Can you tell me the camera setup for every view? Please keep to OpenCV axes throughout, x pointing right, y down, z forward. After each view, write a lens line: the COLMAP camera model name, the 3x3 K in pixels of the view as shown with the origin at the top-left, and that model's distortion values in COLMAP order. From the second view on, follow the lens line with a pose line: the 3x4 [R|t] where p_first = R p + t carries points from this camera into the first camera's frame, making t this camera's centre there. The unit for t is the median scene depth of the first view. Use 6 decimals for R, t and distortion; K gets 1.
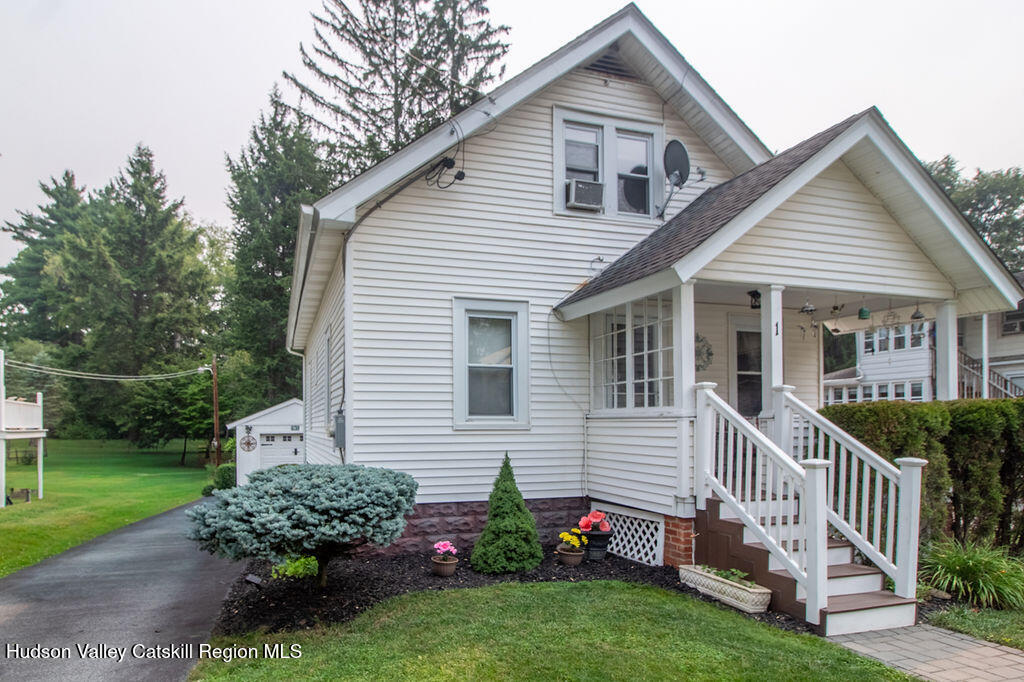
lens RADIAL K [[592.7, 0, 448.9], [0, 592.7, 418.1], [0, 0, 1]] dist [0.001997, -0.018328]
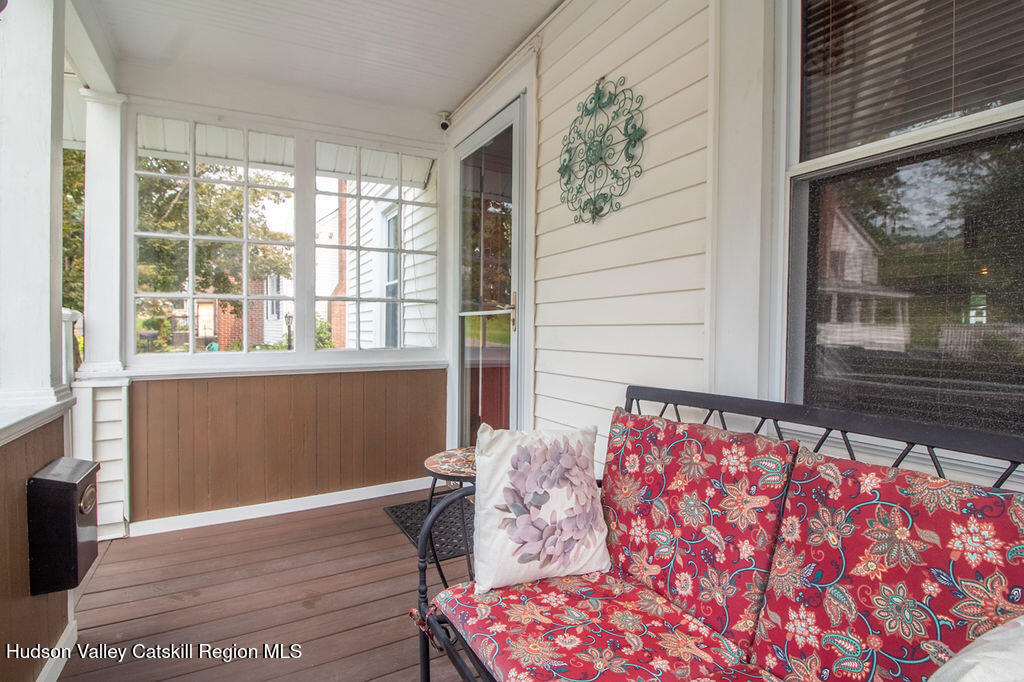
lens RADIAL K [[511.1, 0, 512.0], [0, 511.1, 341.0], [0, 0, 1]] dist [-0.000035, -0.000020]
pose [[0.214187, 0.025130, -0.976469, 0.722652], [0.002774, 0.999649, 0.026335, -0.033819], [0.976789, -0.008349, 0.214042, 1.023773]]
